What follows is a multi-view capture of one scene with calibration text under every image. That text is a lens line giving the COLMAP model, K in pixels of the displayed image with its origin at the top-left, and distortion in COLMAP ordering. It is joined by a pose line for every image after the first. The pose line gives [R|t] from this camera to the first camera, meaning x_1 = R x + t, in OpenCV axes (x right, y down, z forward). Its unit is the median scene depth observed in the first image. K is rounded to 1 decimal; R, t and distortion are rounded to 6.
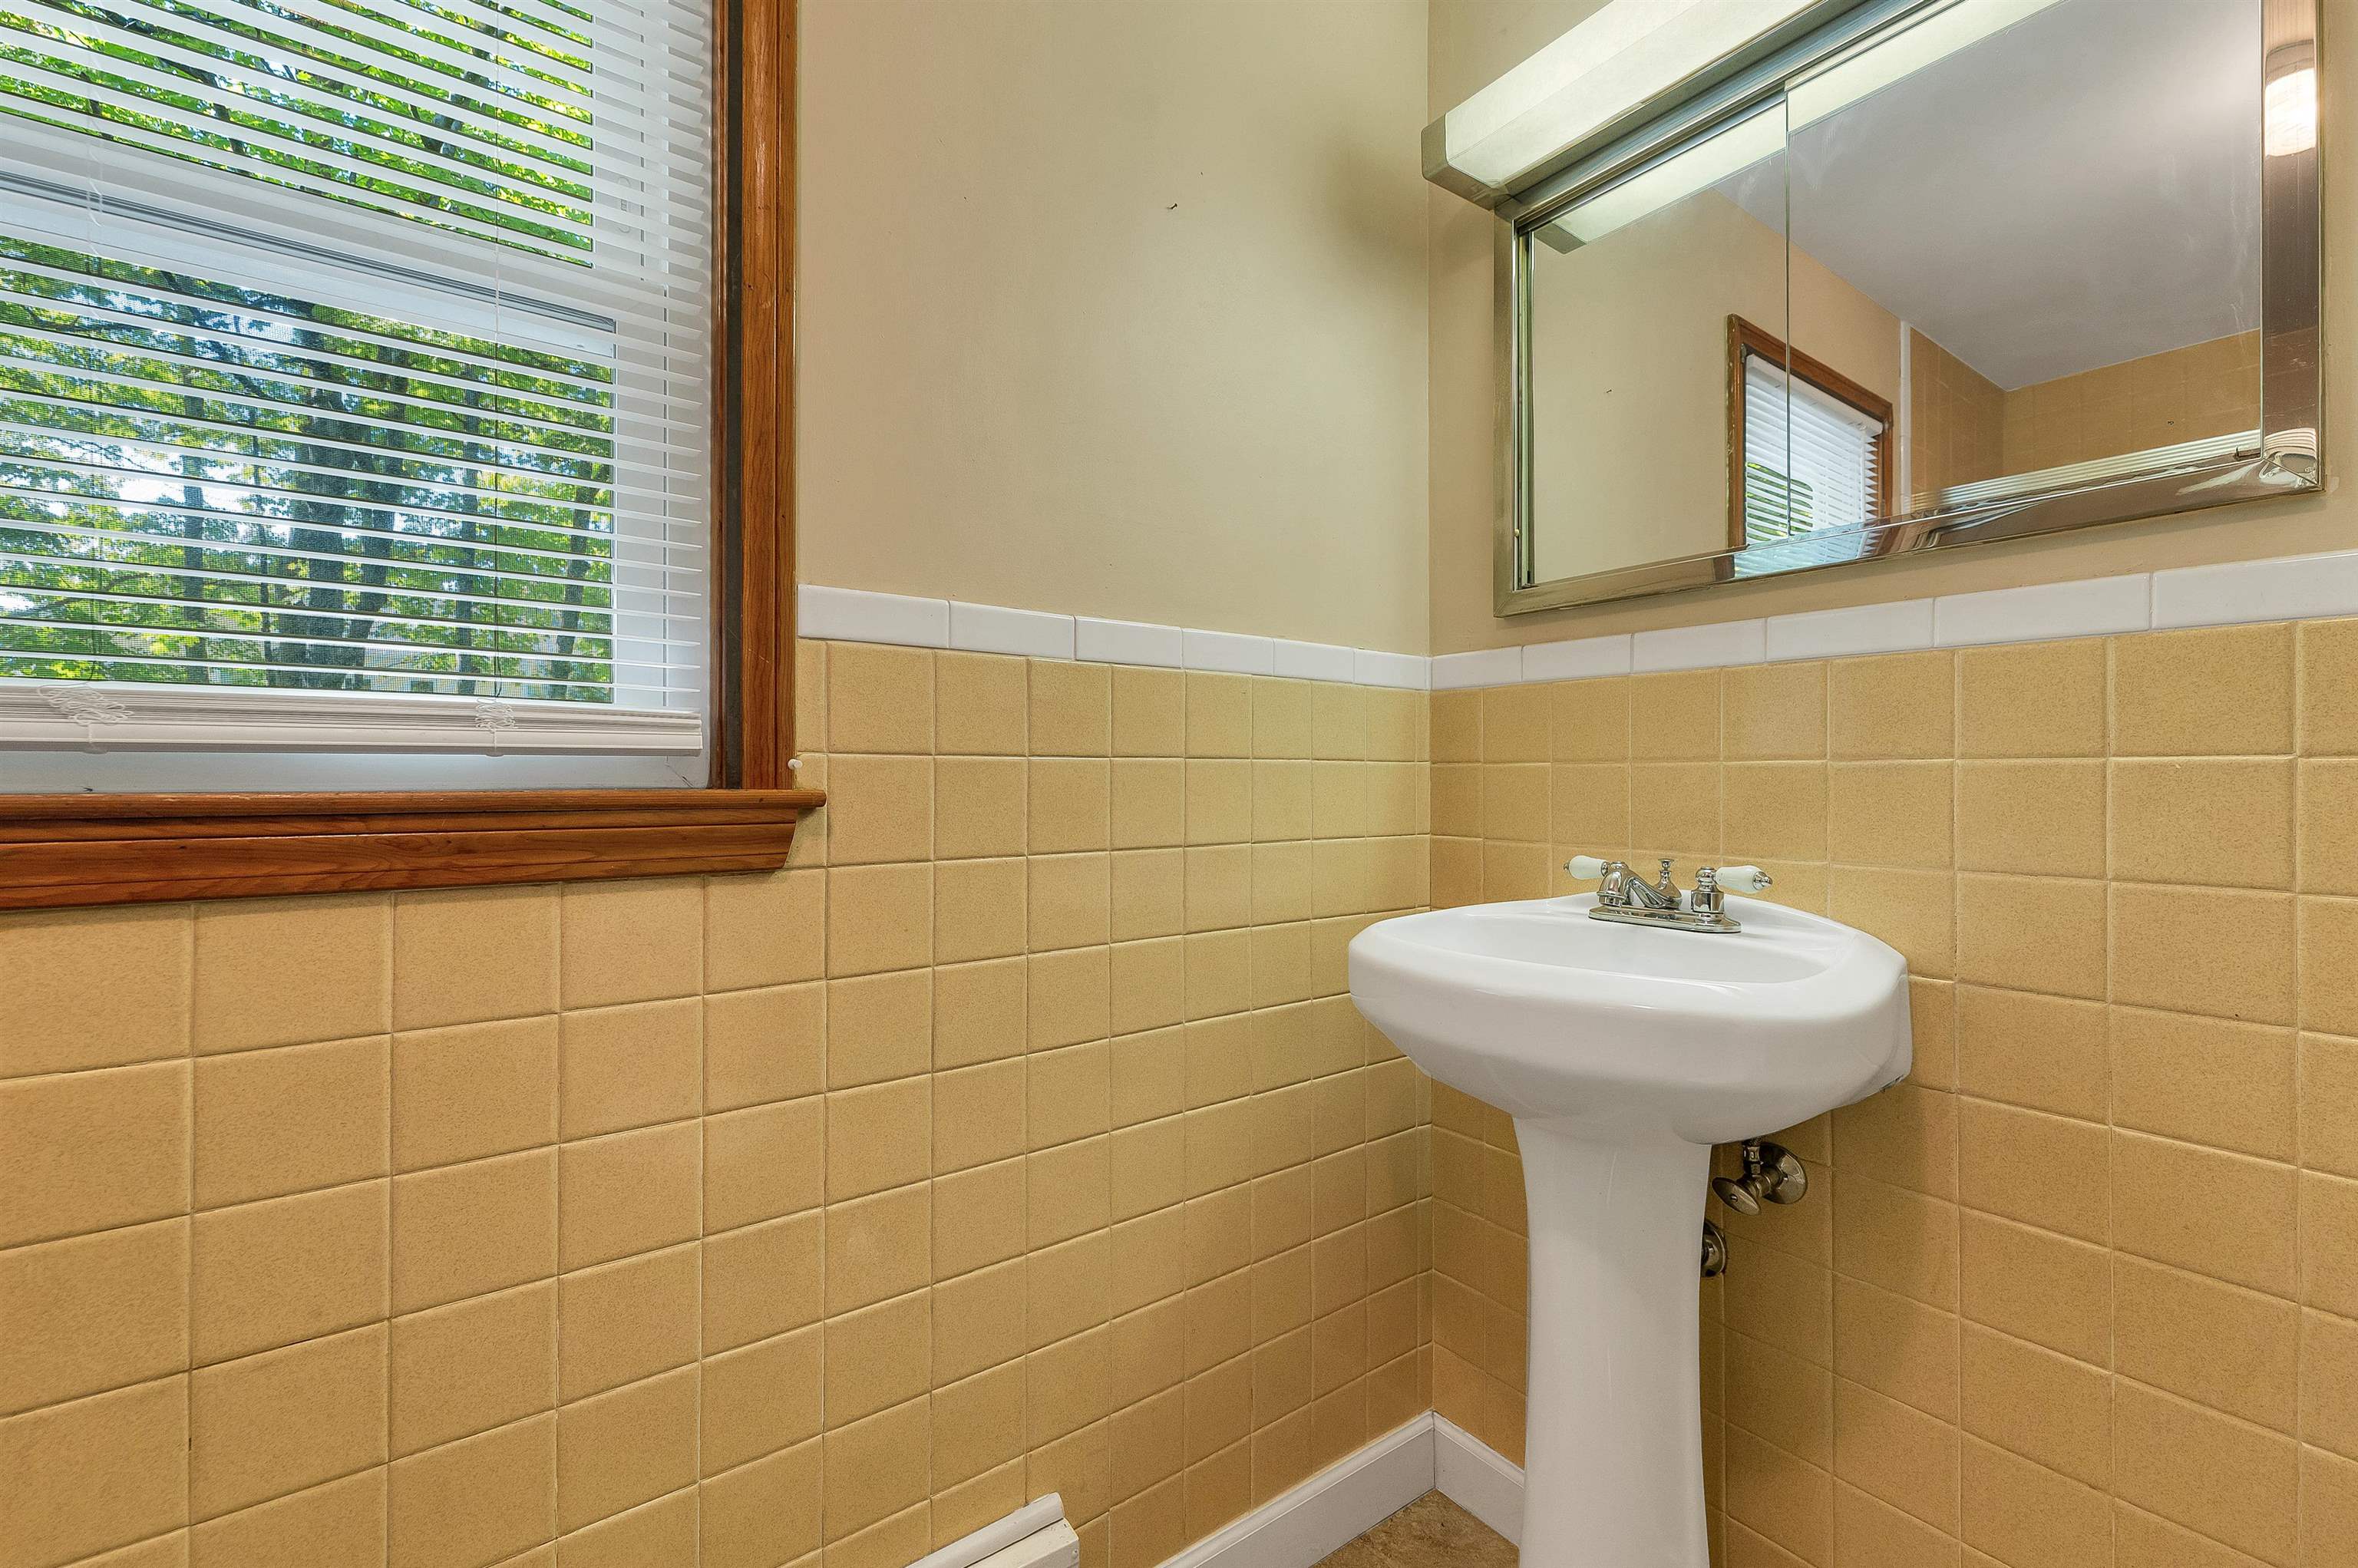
lens RADIAL K [[982.7, 0, 1170.4], [0, 982.7, 786.5], [0, 0, 1]] dist [0.003214, -0.000229]
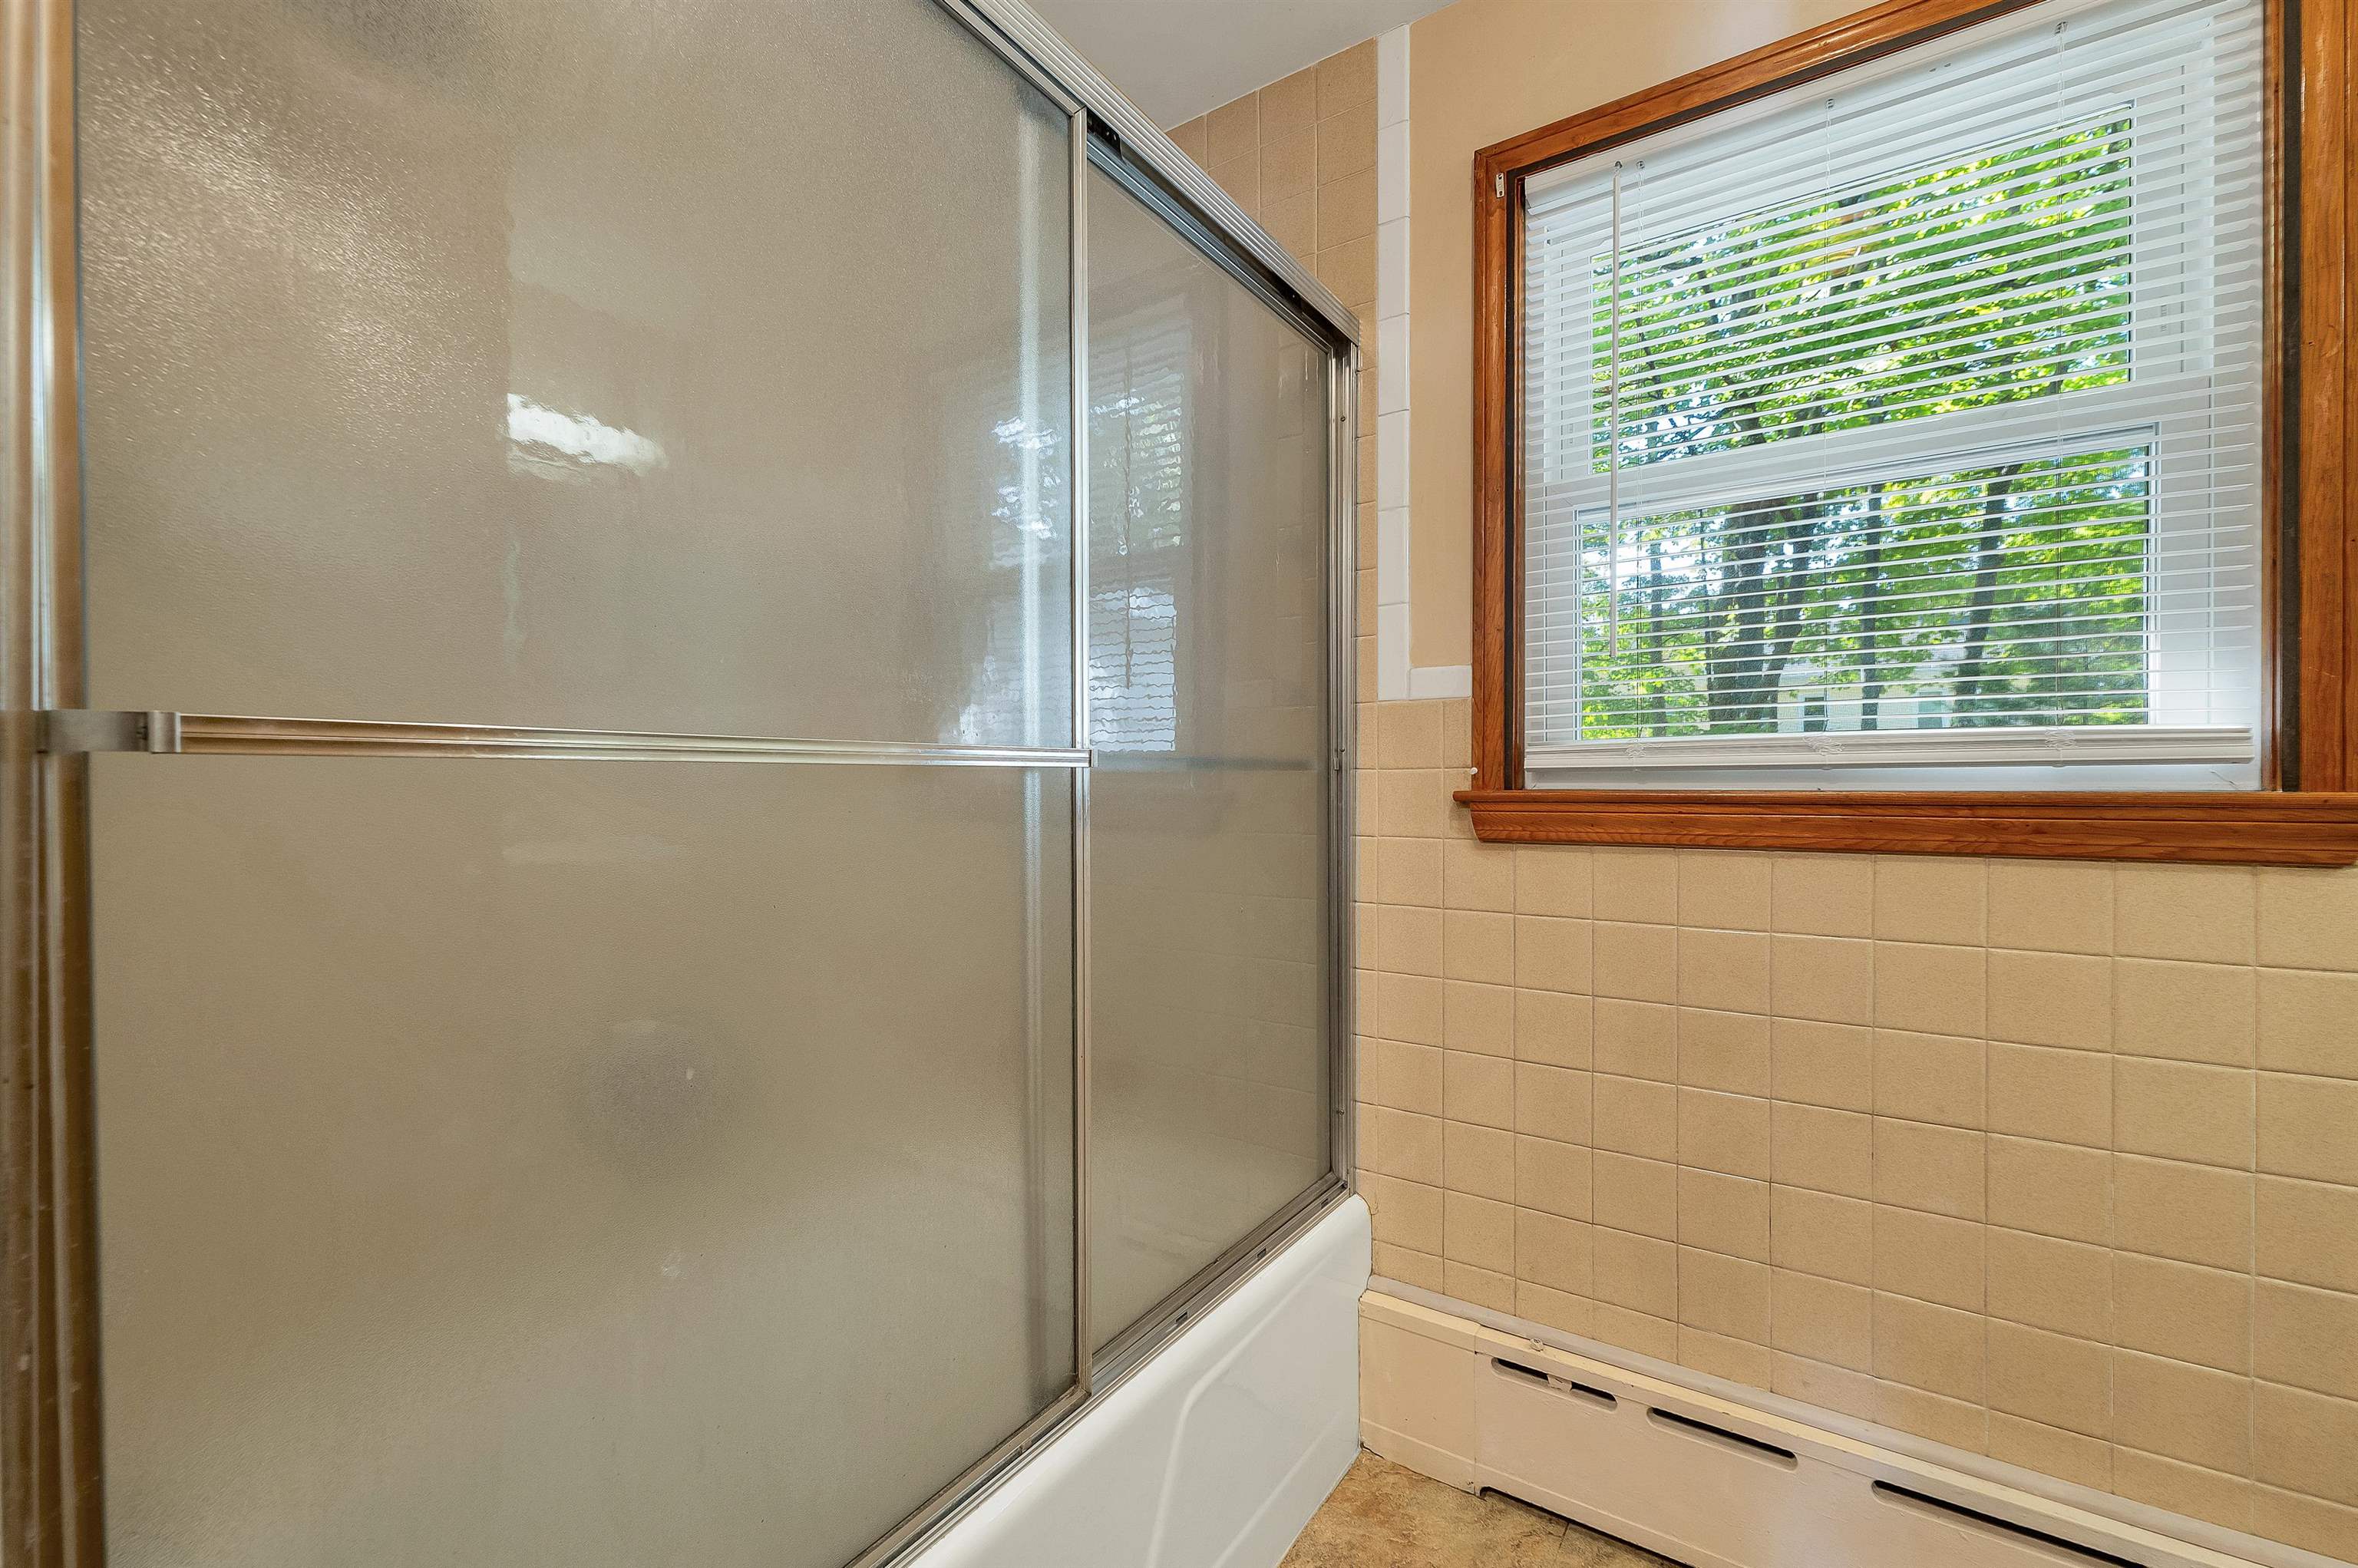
lens RADIAL K [[982.7, 0, 1170.4], [0, 982.7, 786.5], [0, 0, 1]] dist [0.003214, -0.000229]
pose [[0.339697, -0.002333, -0.940532, 0.216351], [-0.006527, 0.999967, -0.004838, 0.012869], [0.940512, 0.007783, 0.339670, -0.691229]]
